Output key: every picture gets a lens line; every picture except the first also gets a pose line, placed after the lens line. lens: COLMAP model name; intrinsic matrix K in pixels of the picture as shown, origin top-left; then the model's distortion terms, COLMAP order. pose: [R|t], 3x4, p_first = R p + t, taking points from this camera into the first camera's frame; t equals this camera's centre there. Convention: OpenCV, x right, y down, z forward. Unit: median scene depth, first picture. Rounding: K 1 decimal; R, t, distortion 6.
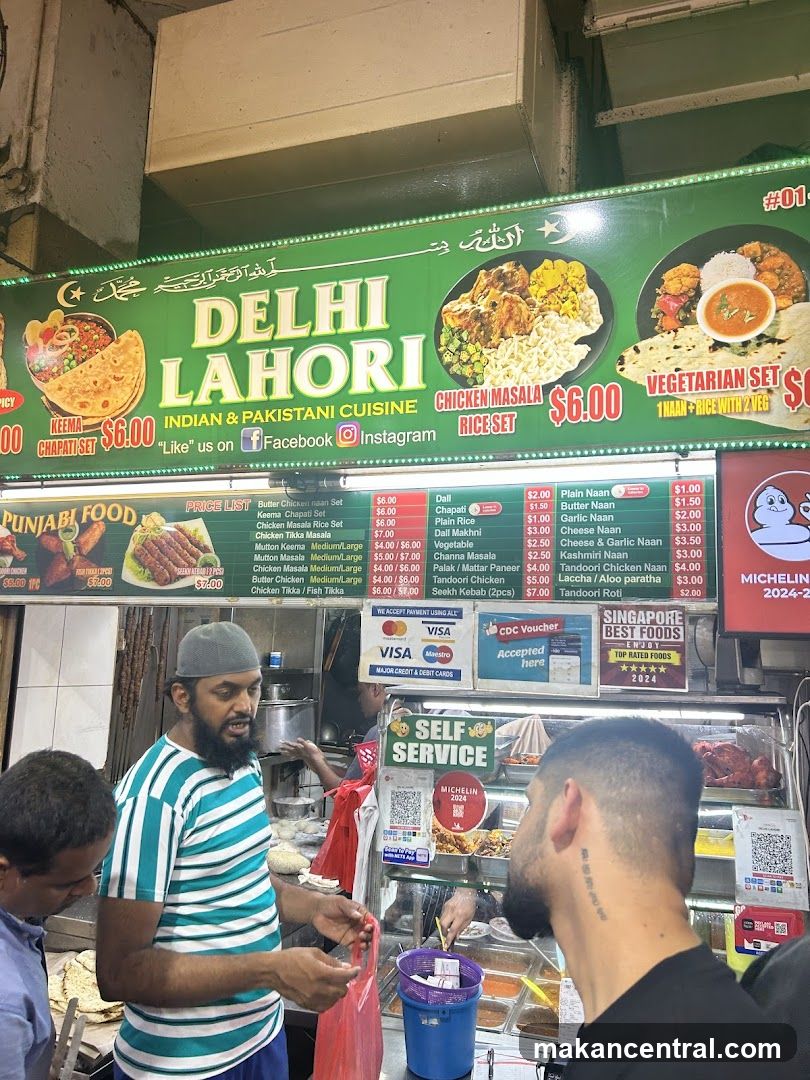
lens RADIAL K [[818.5, 0, 418.3], [0, 818.5, 554.2], [0, 0, 1]] dist [0.074928, -0.113466]
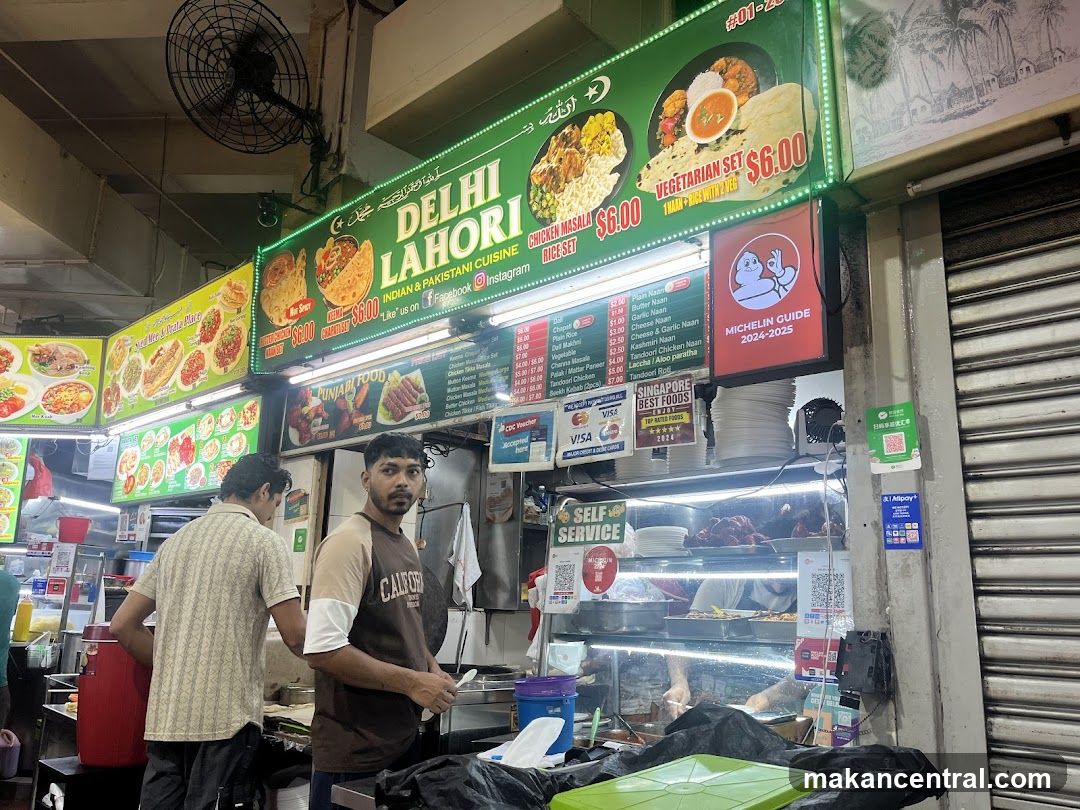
lens RADIAL K [[818.5, 0, 541.0], [0, 818.5, 419.4], [0, 0, 1]] dist [0.074928, -0.113466]
pose [[0.908944, -0.092814, -0.406455, 0.506009], [0.050536, 0.992244, -0.113566, 0.224504], [0.413843, 0.082684, 0.906585, -0.133186]]
